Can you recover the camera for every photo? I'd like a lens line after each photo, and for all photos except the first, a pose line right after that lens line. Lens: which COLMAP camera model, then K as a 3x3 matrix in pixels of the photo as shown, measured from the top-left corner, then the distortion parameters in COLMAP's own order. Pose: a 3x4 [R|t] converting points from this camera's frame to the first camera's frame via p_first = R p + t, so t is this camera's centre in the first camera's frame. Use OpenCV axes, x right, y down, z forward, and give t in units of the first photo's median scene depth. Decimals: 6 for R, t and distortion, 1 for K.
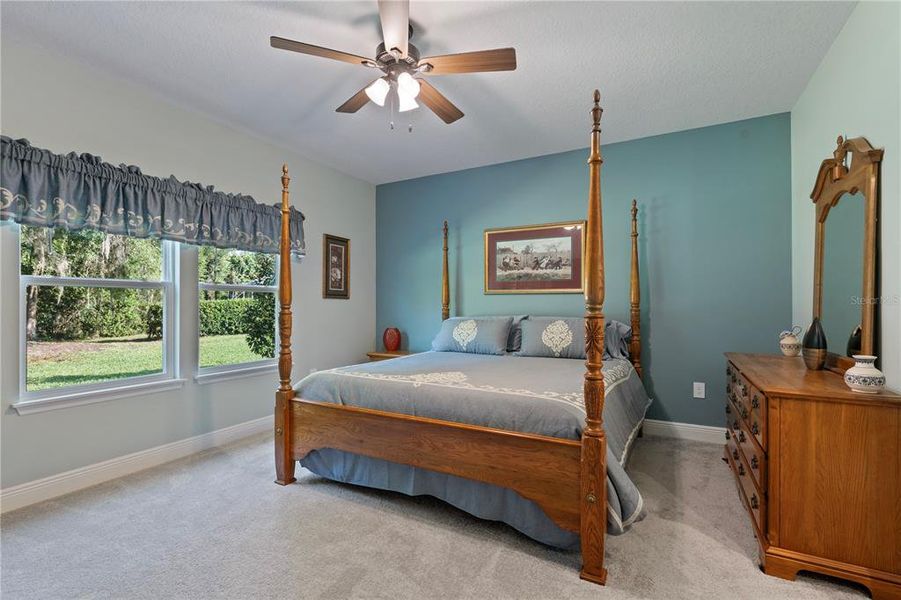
lens RADIAL K [[404.6, 0, 454.1], [0, 404.6, 292.1], [0, 0, 1]] dist [-0.005234, 0.000139]
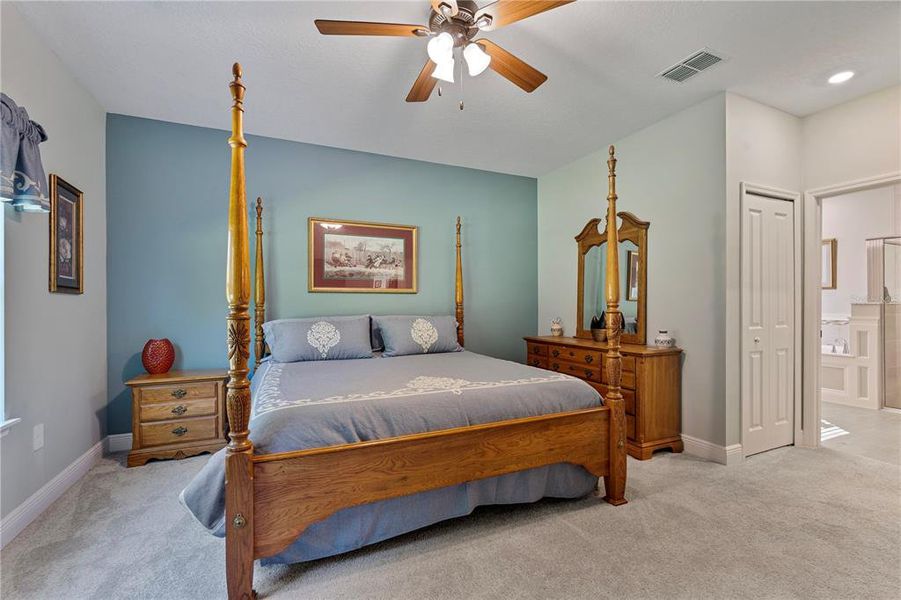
lens RADIAL K [[397.0, 0, 447.4], [0, 397.0, 296.7], [0, 0, 1]] dist [0.000505, 0.000157]
pose [[0.607195, 0.013411, 0.794440, -0.478981], [-0.023338, 0.999727, 0.000961, 0.008919], [-0.794210, -0.019124, 0.607342, 0.285394]]
